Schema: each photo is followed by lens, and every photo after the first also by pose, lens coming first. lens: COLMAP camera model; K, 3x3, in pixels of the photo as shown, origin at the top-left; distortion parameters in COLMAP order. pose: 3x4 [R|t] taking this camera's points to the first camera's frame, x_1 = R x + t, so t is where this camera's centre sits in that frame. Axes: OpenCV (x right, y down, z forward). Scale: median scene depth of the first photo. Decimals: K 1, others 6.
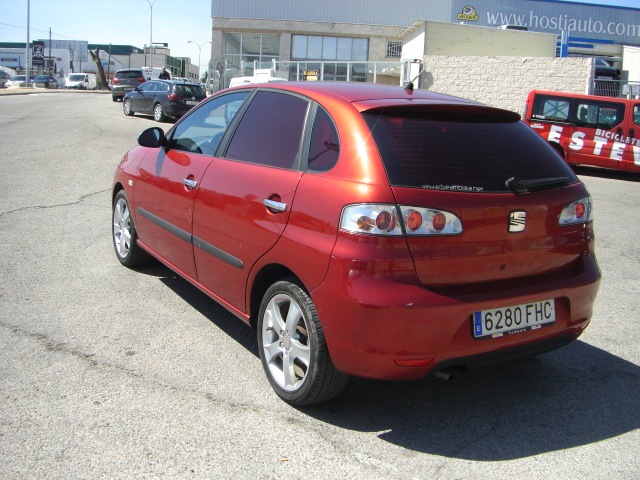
lens RADIAL K [[712.5, 0, 320.0], [0, 712.5, 240.0], [0, 0, 1]] dist [-0.194226, 0.126948]
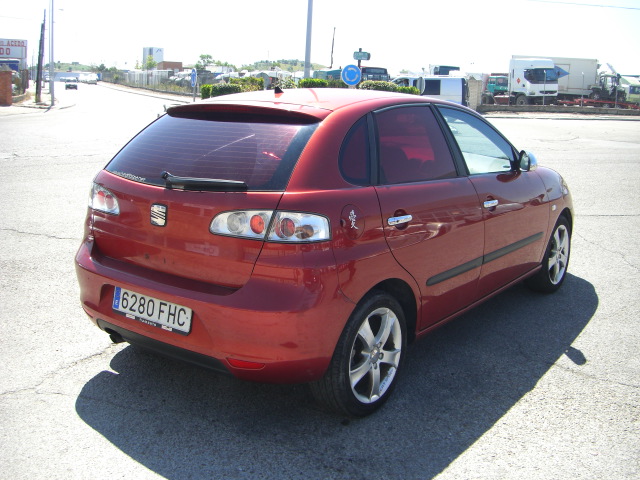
lens RADIAL K [[712.5, 0, 320.0], [0, 712.5, 240.0], [0, 0, 1]] dist [-0.194226, 0.126948]
pose [[0.368310, 0.145139, -0.918304, 1.276232], [-0.192143, 0.978298, 0.077557, -0.112439], [0.909631, 0.147880, 0.388204, 0.801649]]
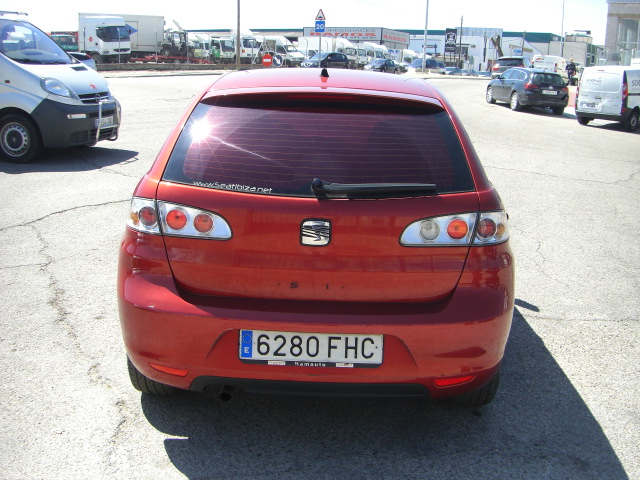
lens RADIAL K [[712.5, 0, 320.0], [0, 712.5, 240.0], [0, 0, 1]] dist [-0.194226, 0.126948]
pose [[0.842786, 0.107280, -0.527449, 0.709327], [-0.098247, 0.994134, 0.045217, -0.055063], [0.529206, 0.013713, 0.848383, 0.285790]]
